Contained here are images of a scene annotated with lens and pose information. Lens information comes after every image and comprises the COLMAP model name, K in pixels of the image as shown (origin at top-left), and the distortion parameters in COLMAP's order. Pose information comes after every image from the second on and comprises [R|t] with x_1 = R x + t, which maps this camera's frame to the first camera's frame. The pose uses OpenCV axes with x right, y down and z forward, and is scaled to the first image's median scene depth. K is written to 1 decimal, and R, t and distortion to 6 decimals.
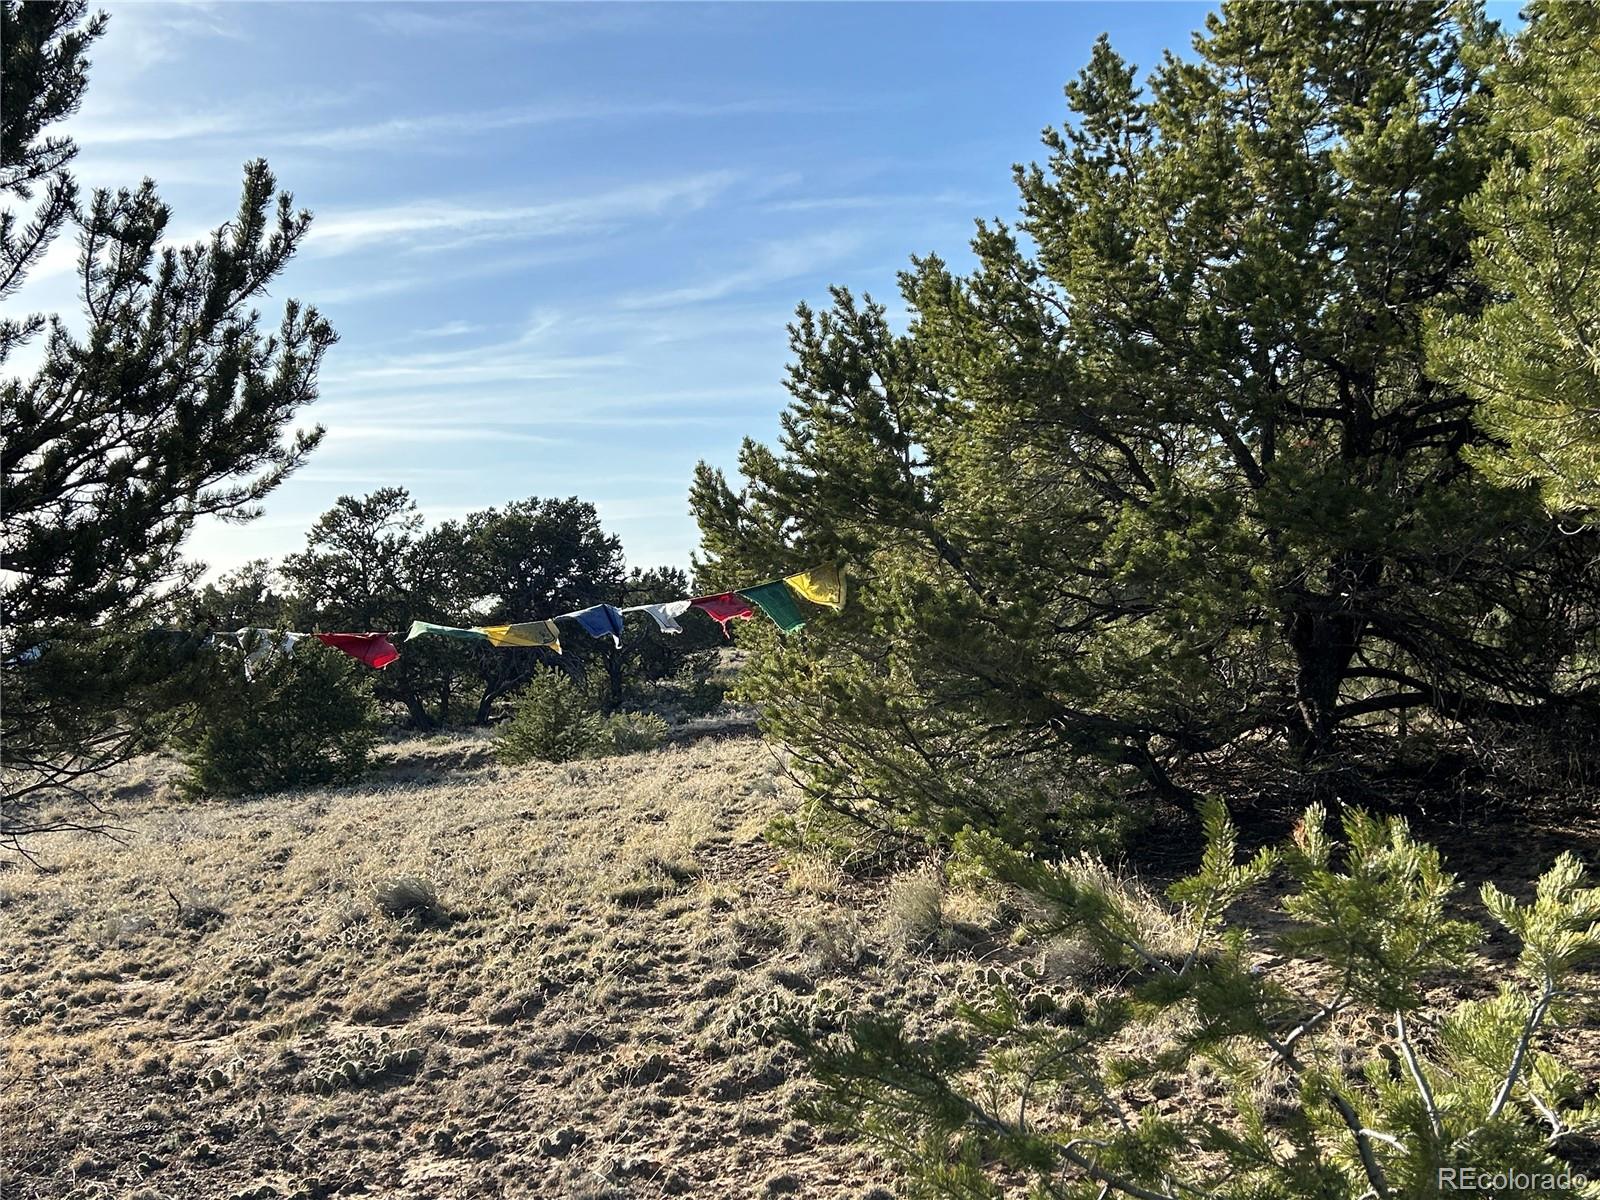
lens RADIAL K [[1757.6, 0, 800.0], [0, 1757.6, 600.0], [0, 0, 1]] dist [0.000509, -0.004495]
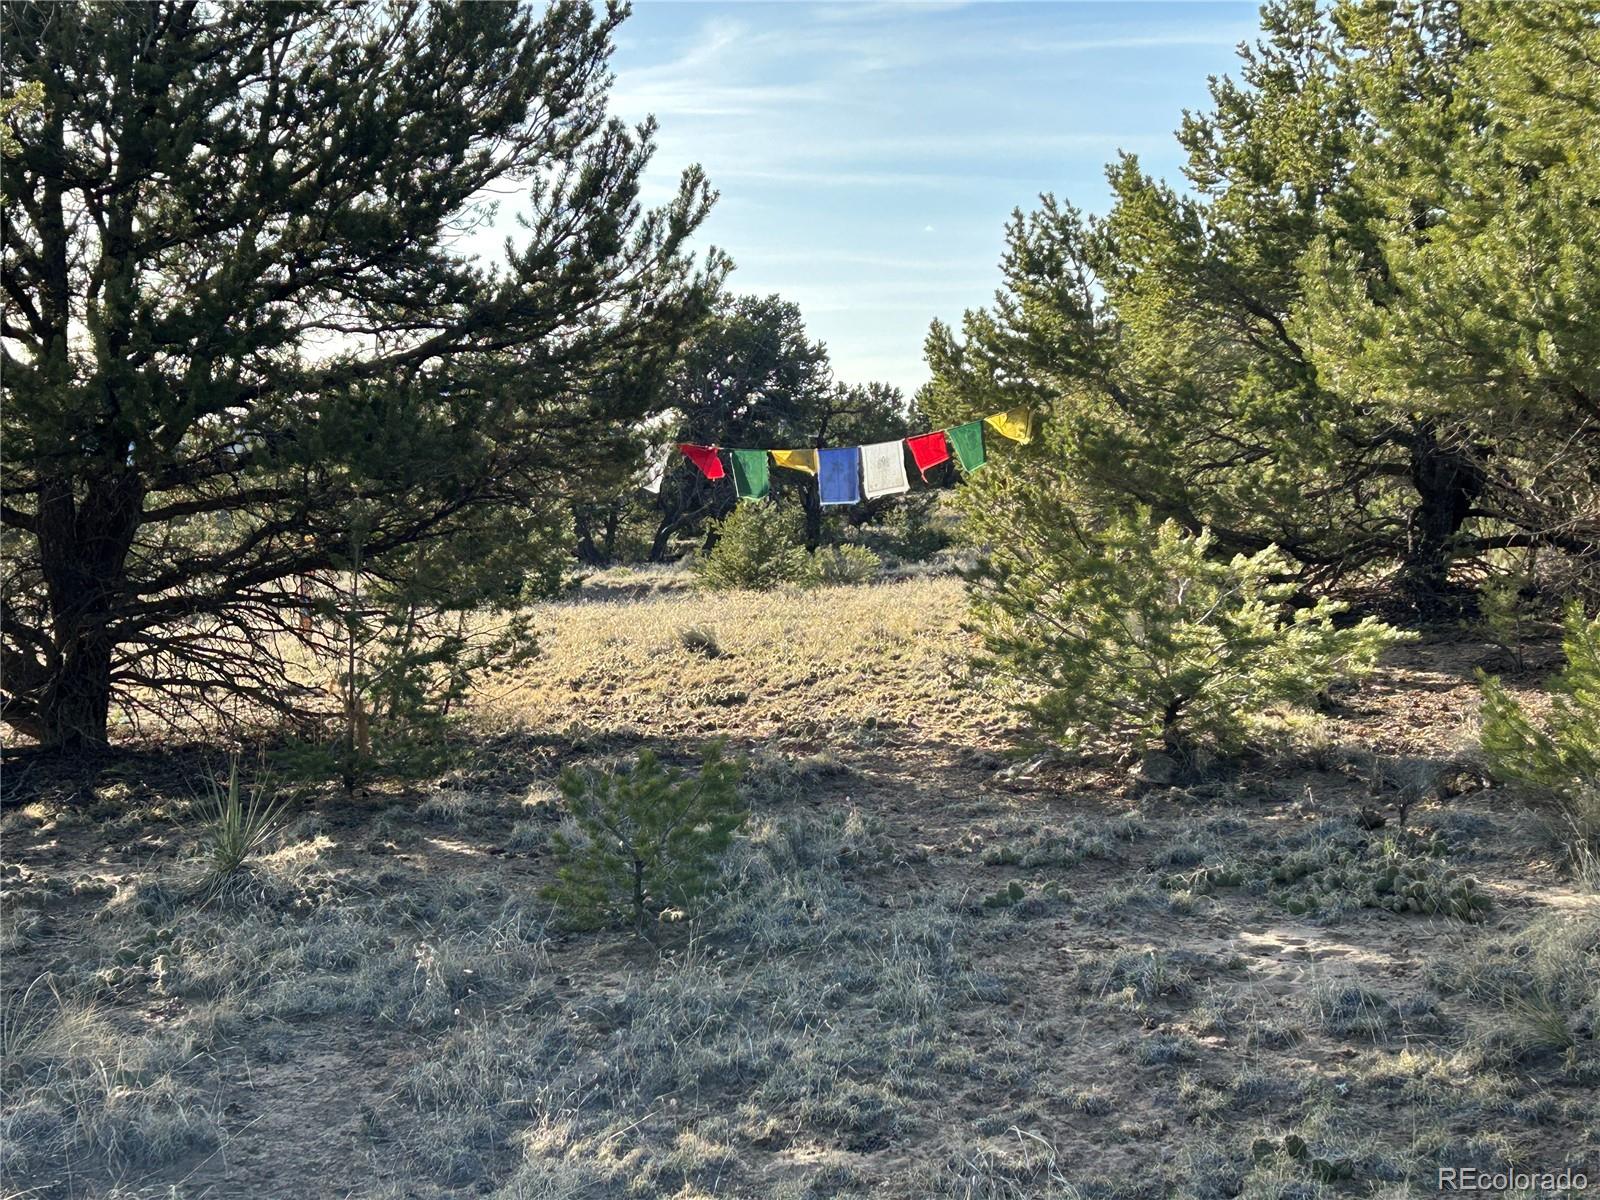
lens RADIAL K [[2442.4, 0, 800.0], [0, 2442.4, 600.0], [0, 0, 1]] dist [0.158404, 0.023952]
pose [[0.993204, 0.058754, -0.100471, 0.038991], [-0.051593, 0.996037, 0.072443, 0.001778], [0.104329, -0.066767, 0.992299, -0.814658]]
